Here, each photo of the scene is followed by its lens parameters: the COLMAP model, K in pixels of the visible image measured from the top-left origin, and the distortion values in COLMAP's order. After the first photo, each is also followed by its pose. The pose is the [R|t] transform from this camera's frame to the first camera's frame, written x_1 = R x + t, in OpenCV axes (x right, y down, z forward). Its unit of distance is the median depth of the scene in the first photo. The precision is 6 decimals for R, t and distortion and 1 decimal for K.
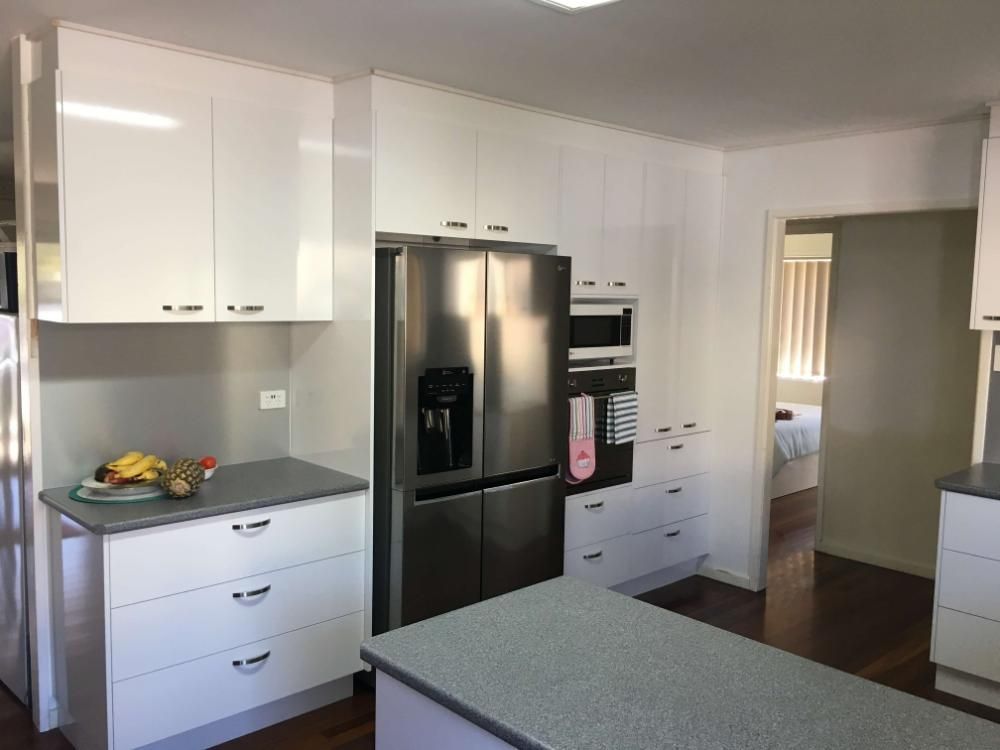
lens RADIAL K [[841.6, 0, 500.0], [0, 841.6, 375.0], [0, 0, 1]] dist [0.064778, -0.106975]
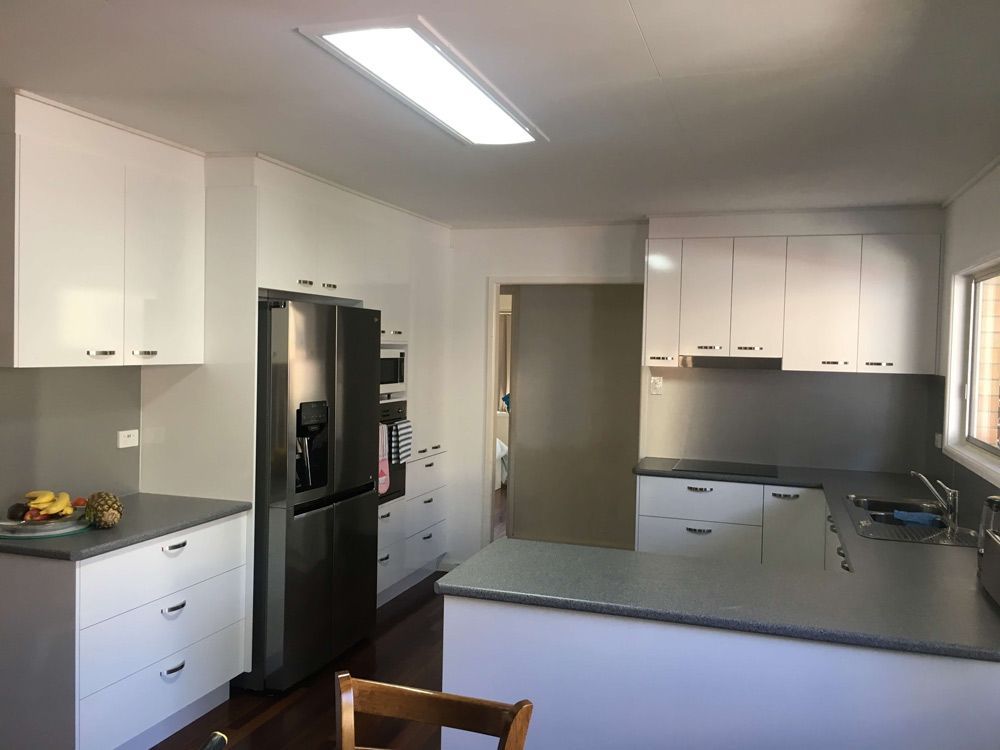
lens RADIAL K [[841.6, 0, 500.0], [0, 841.6, 375.0], [0, 0, 1]] dist [0.064778, -0.106975]
pose [[0.875878, -0.016284, 0.482258, -0.394524], [0.041607, 0.998257, -0.041861, 0.014056], [-0.480736, 0.056730, 0.875029, -0.173382]]
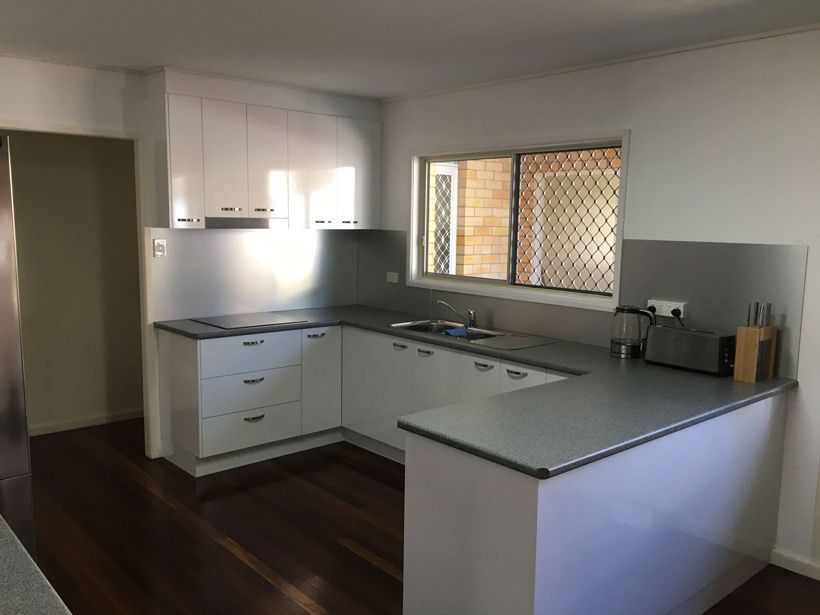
lens RADIAL K [[690.1, 0, 410.0], [0, 690.1, 307.5], [0, 0, 1]] dist [0.064778, -0.106975]
pose [[0.031367, -0.149525, 0.988260, -0.642348], [0.080322, 0.985926, 0.146623, -0.065214], [-0.996275, 0.074780, 0.042935, 0.593635]]
